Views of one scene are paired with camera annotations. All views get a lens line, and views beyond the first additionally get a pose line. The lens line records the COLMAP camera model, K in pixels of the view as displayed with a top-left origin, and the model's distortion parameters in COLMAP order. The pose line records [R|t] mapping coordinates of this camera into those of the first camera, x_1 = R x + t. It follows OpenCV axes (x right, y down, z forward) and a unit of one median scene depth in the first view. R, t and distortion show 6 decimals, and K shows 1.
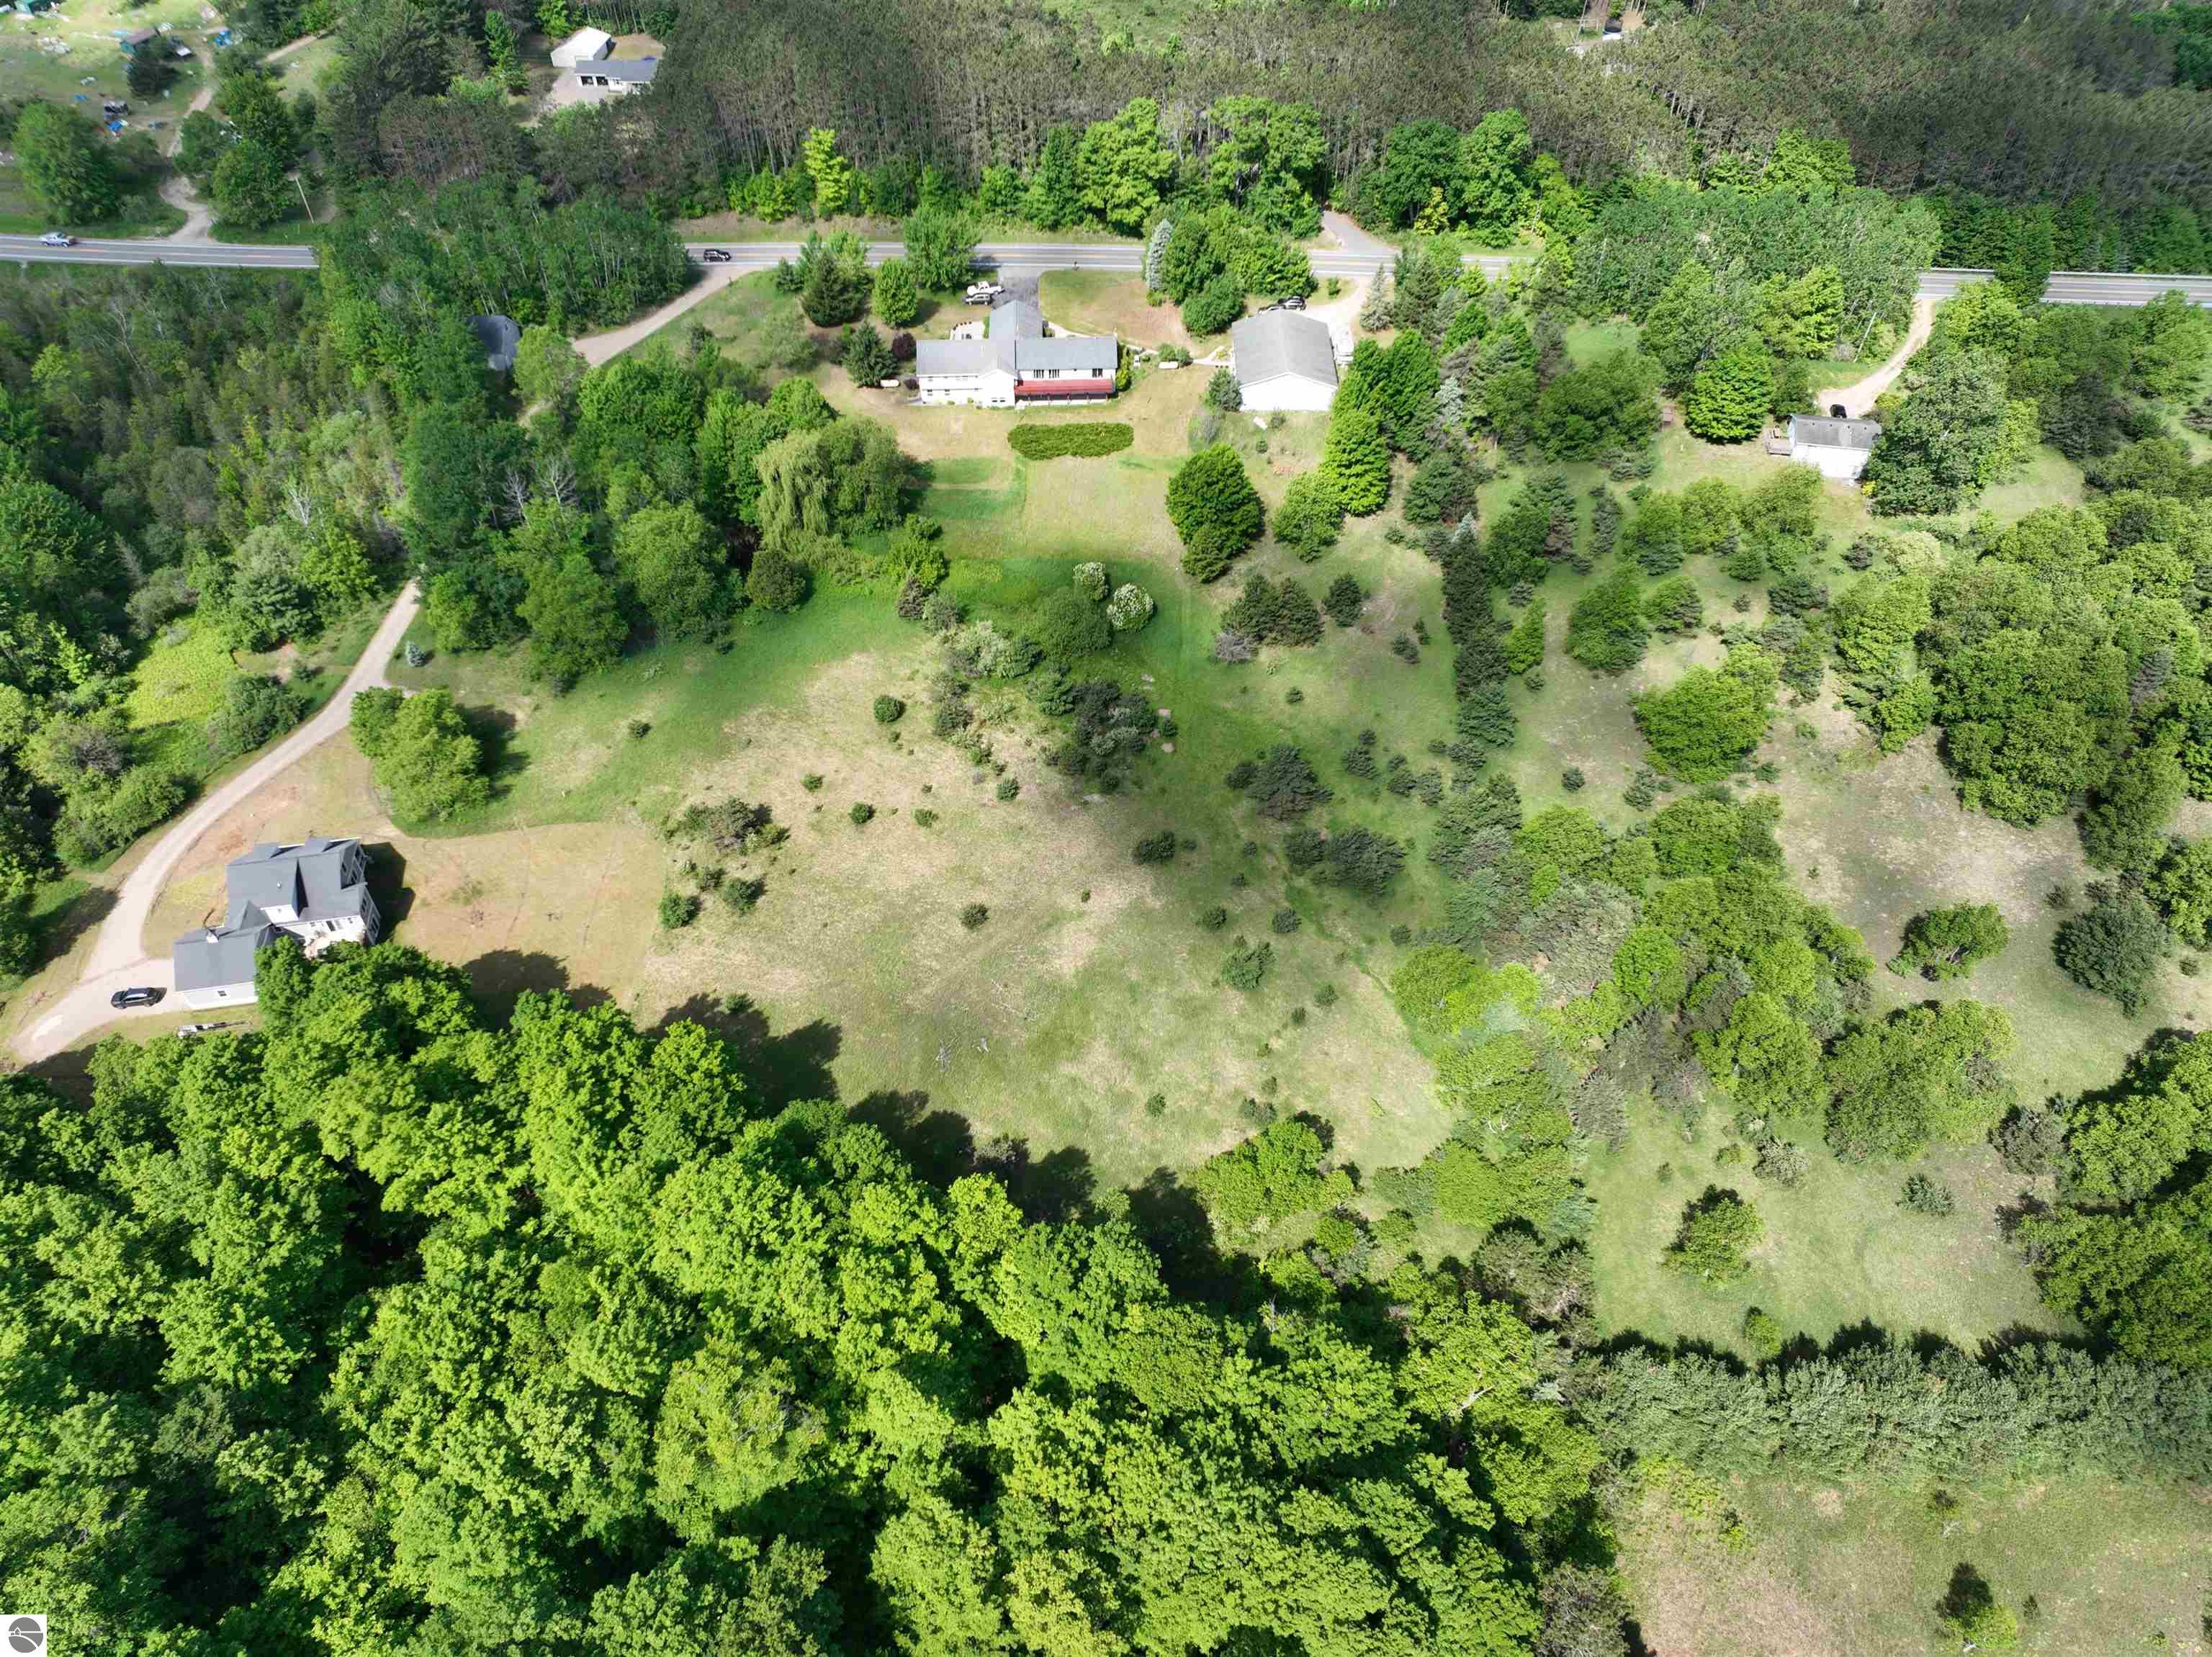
lens RADIAL K [[1594.8, 0, 1106.0], [0, 1594.8, 828.5], [0, 0, 1]] dist [-0.003360, 0.026688]
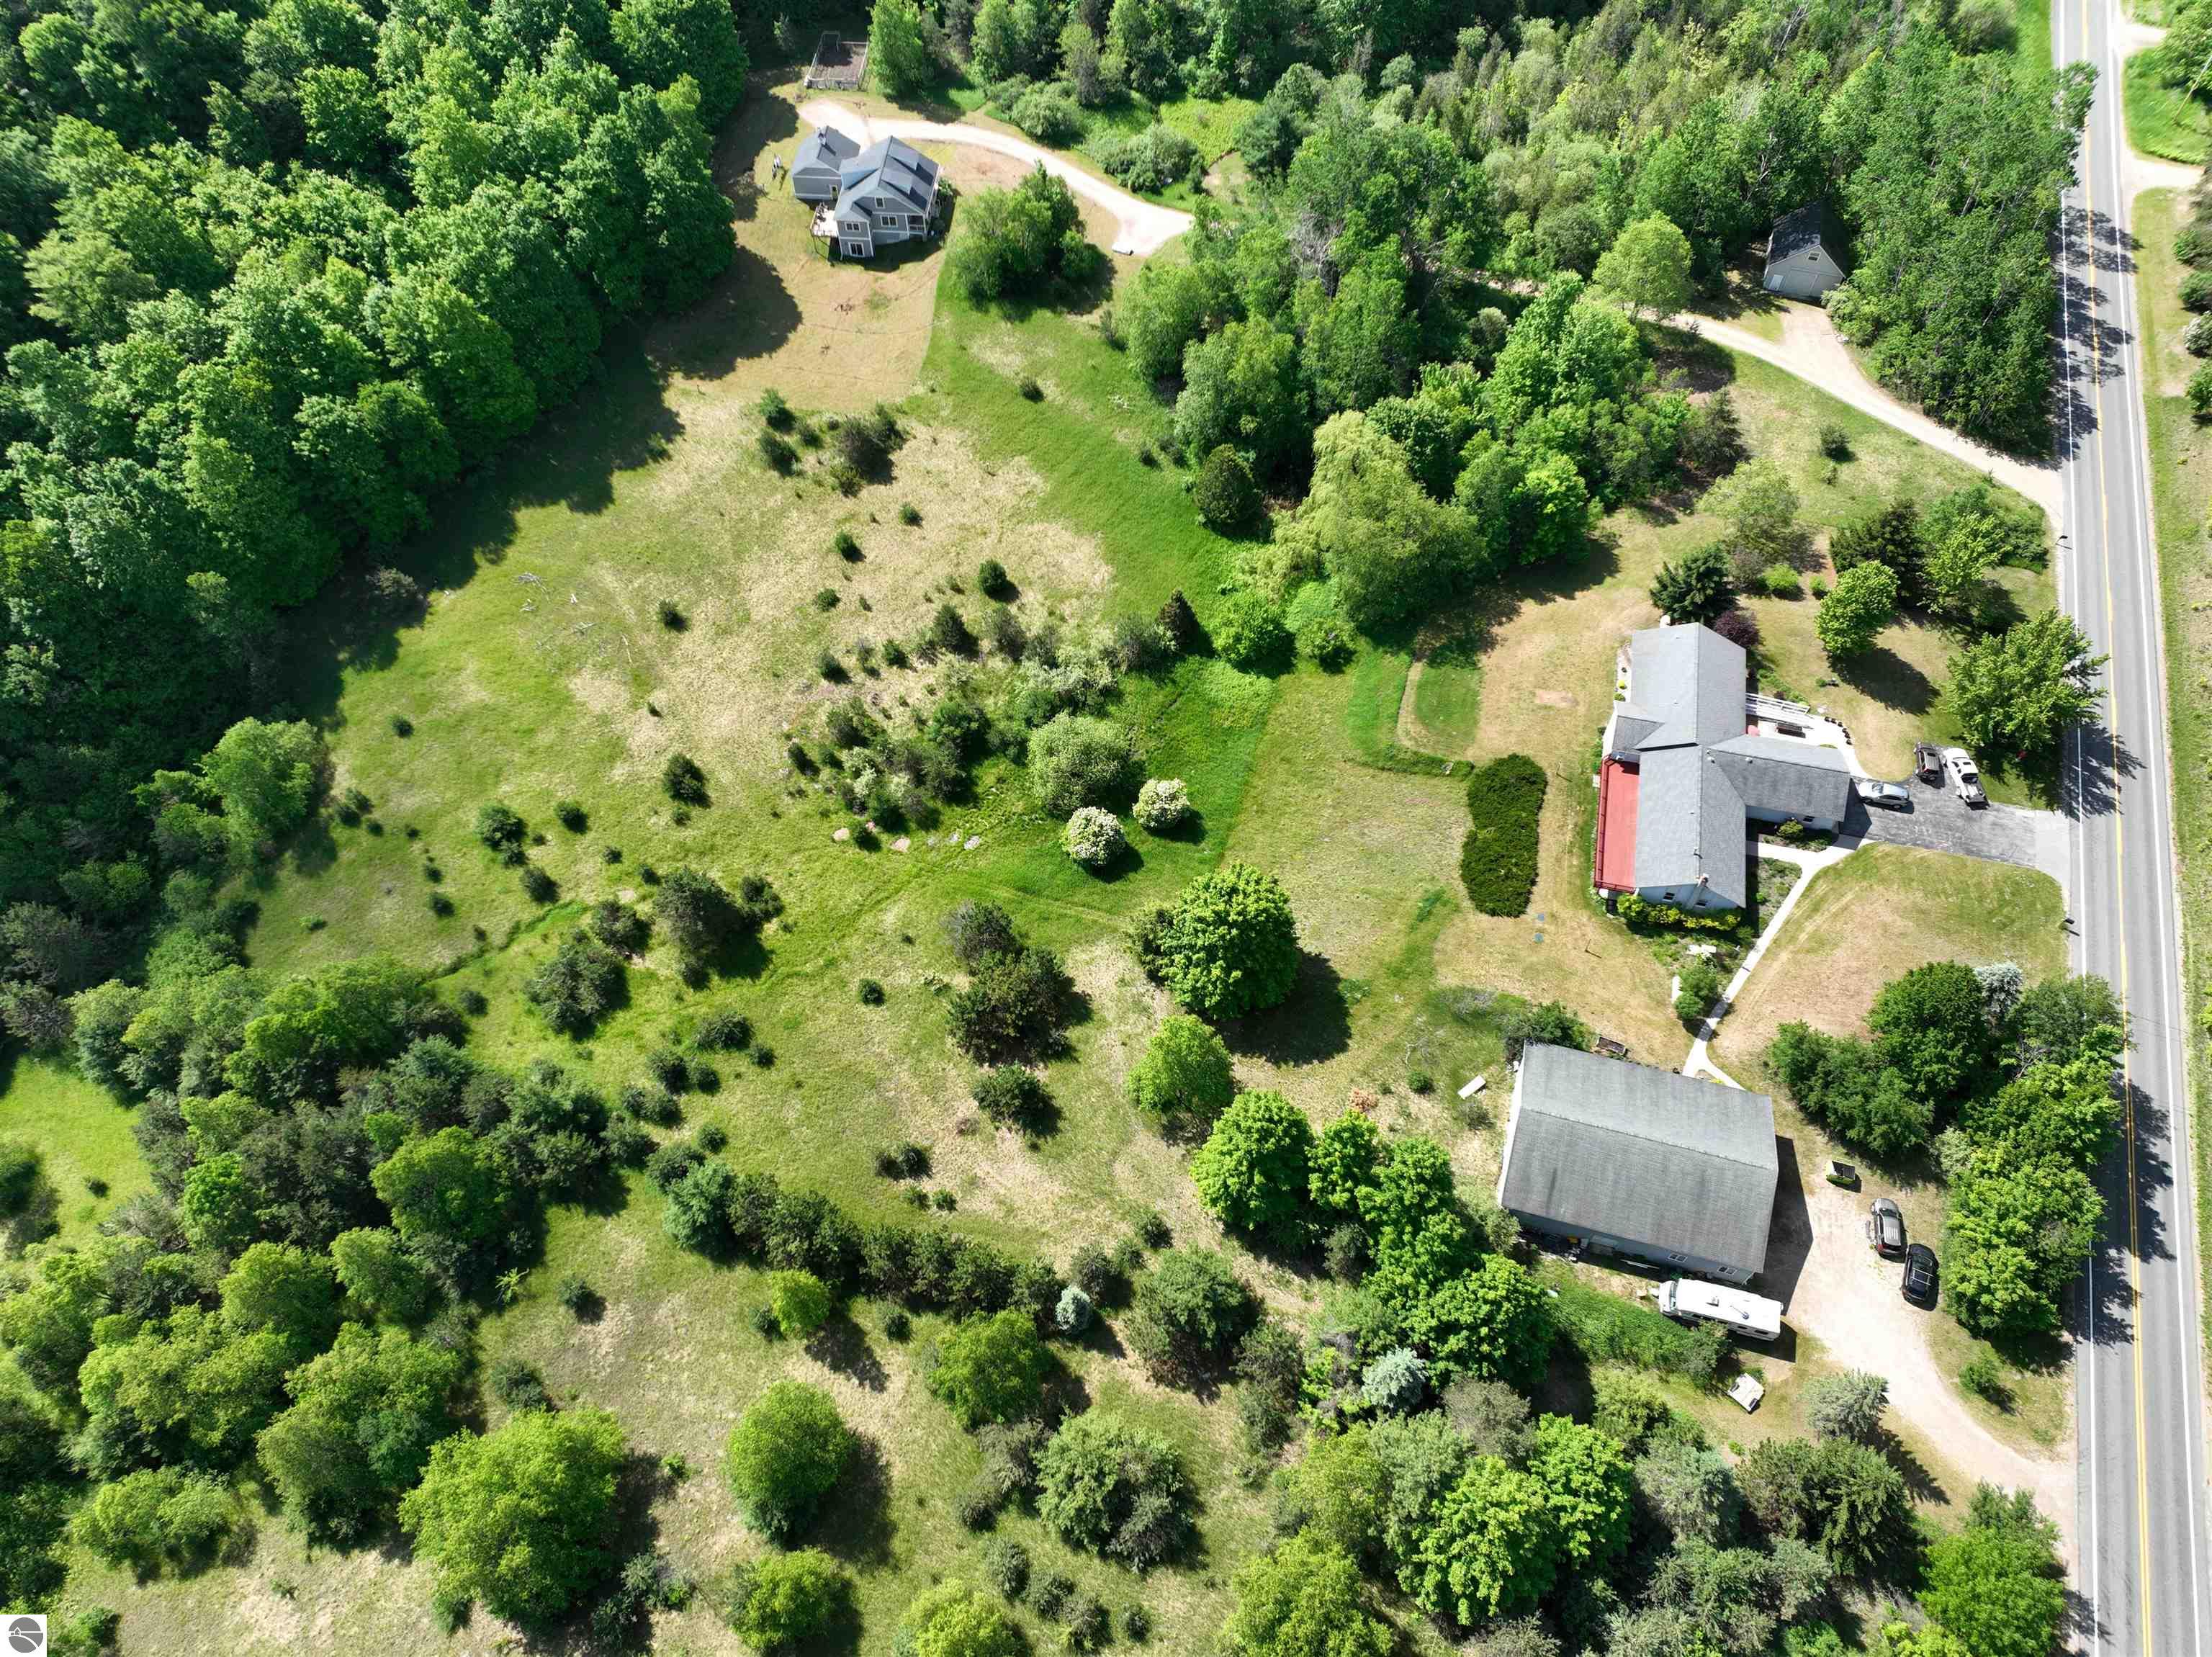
lens RADIAL K [[1545.7, 0, 1101.0], [0, 1545.7, 814.9], [0, 0, 1]] dist [0.009138, 0.007598]
pose [[-0.256995, 0.803713, -0.536656, 0.333044], [-0.669656, 0.252280, 0.698510, -0.549293], [0.696788, 0.538888, 0.473376, 0.566871]]
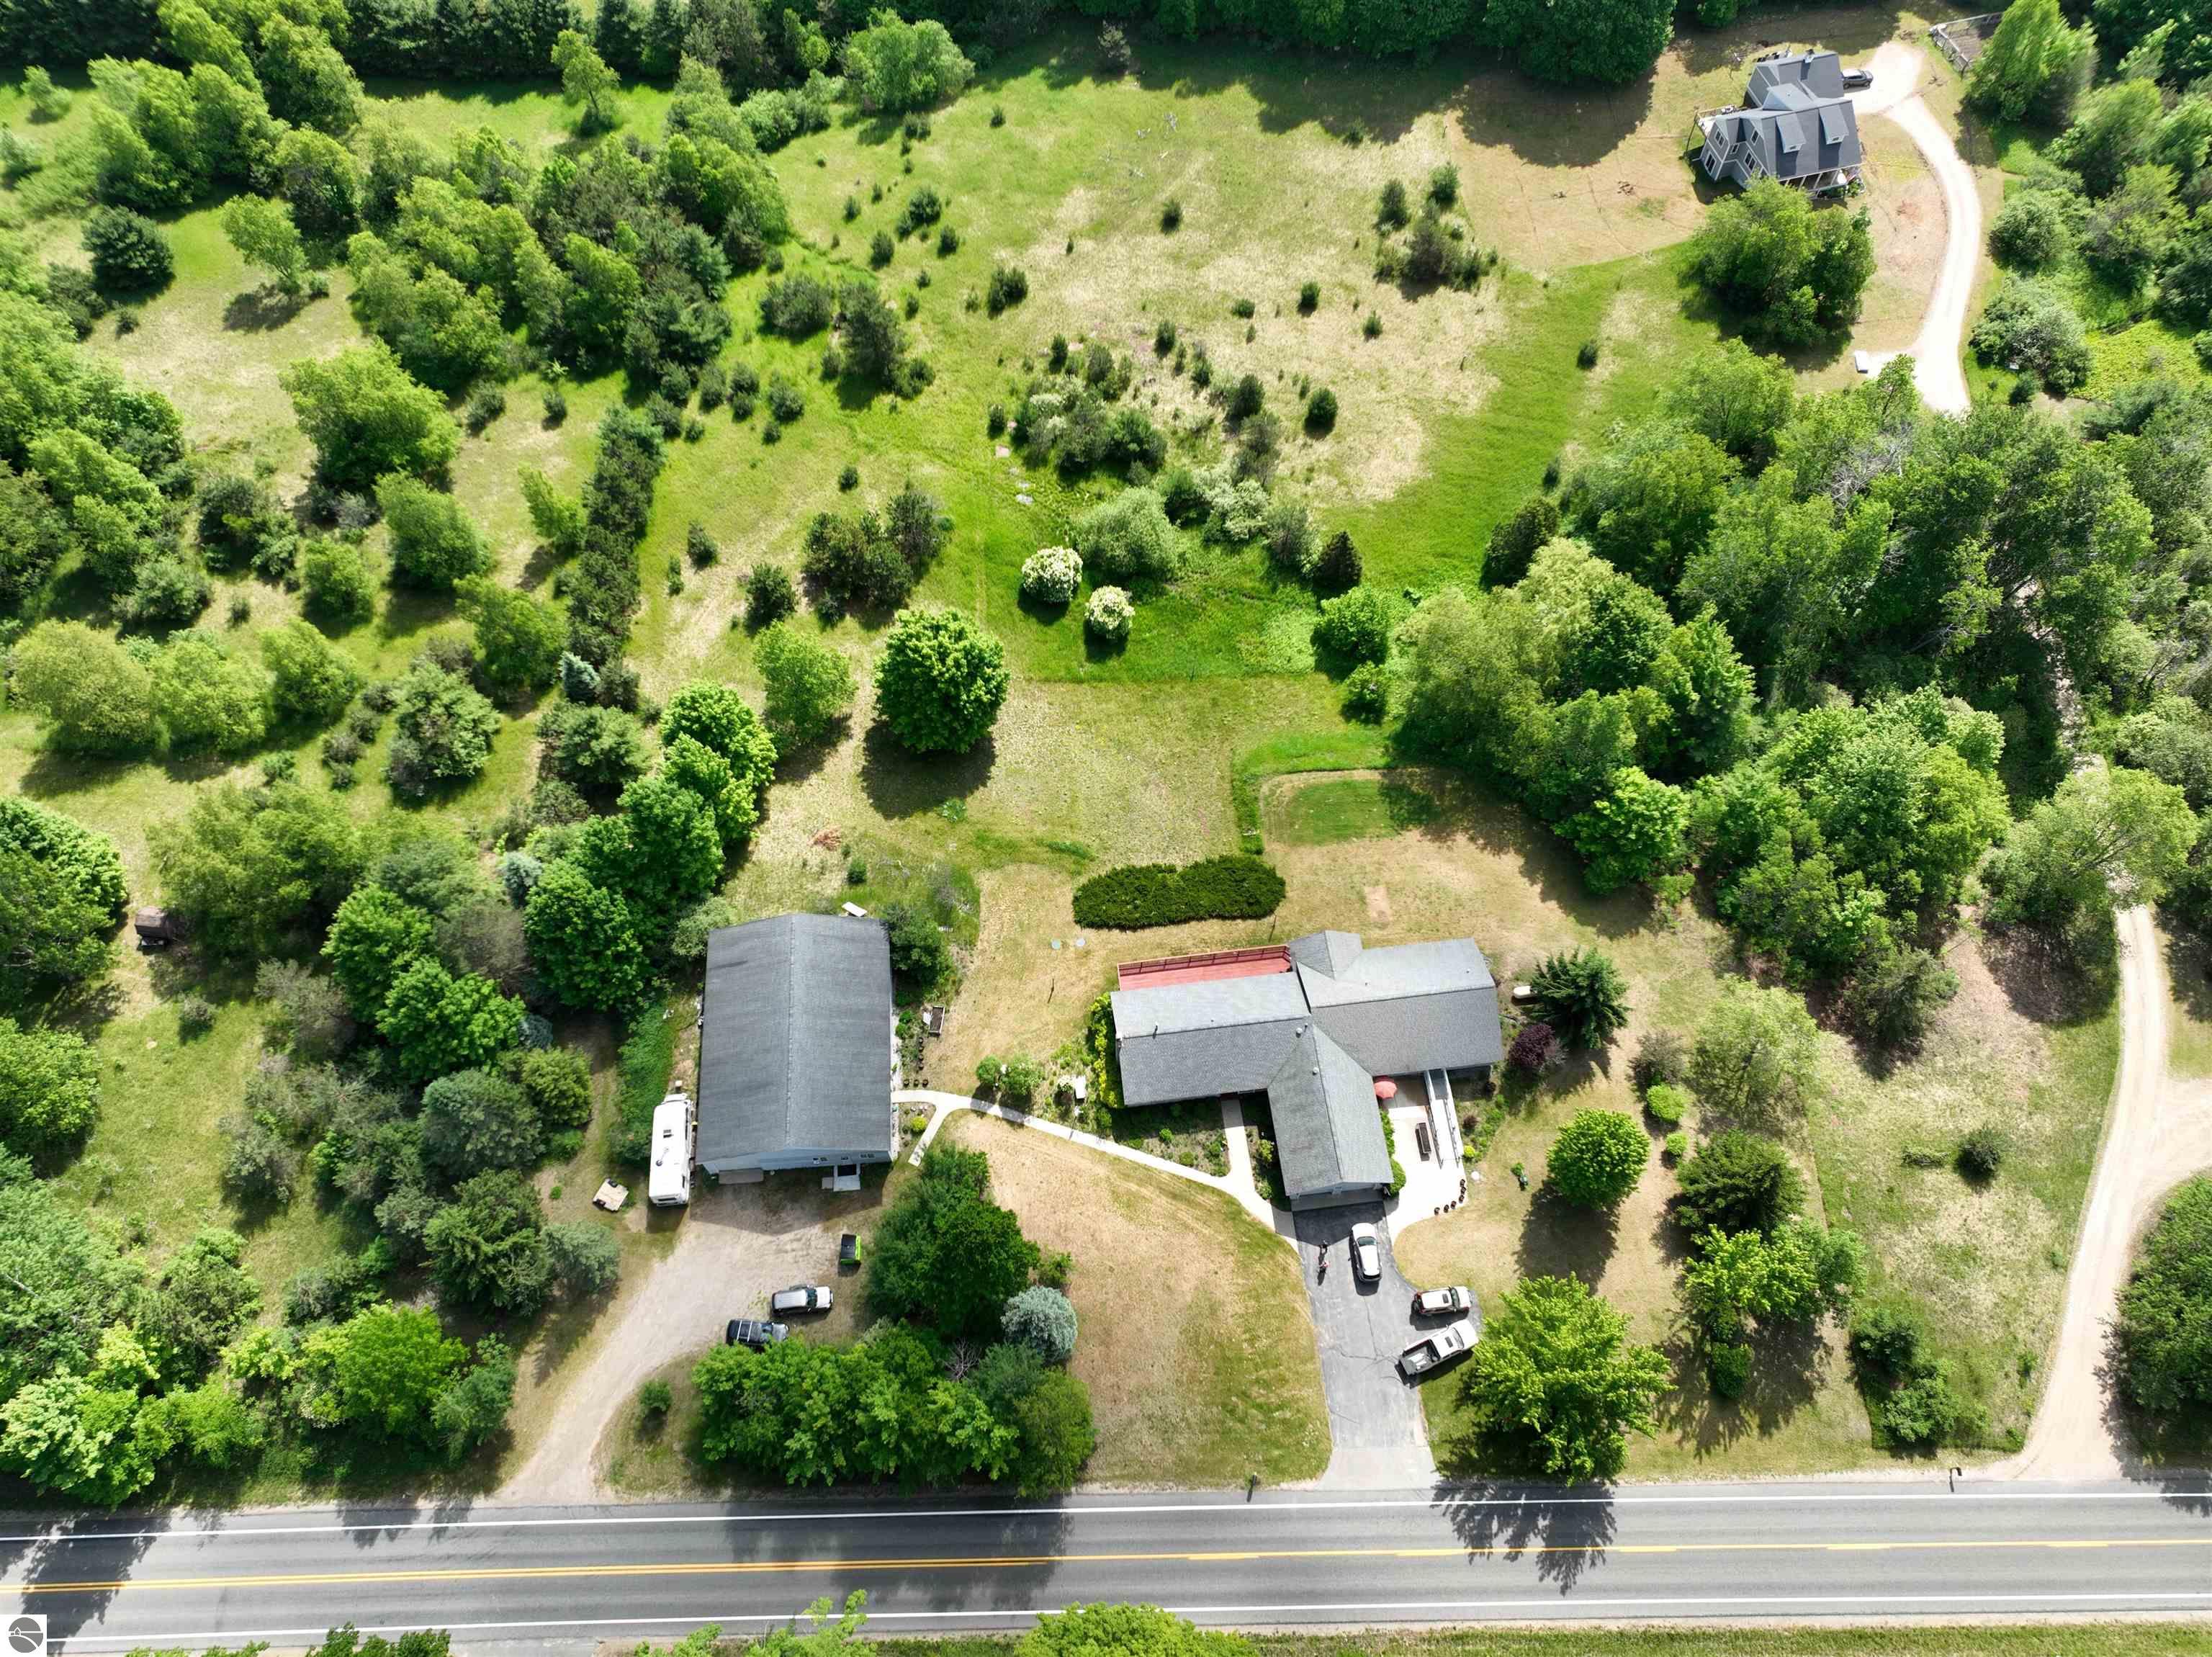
lens RADIAL K [[1580.5, 0, 1109.0], [0, 1580.5, 812.0], [0, 0, 1]] dist [0.005444, 0.001091]
pose [[-0.996057, 0.082643, -0.032255, 0.019085], [-0.053024, -0.263102, 0.963310, -0.766825], [0.071124, 0.961222, 0.266447, 0.782247]]
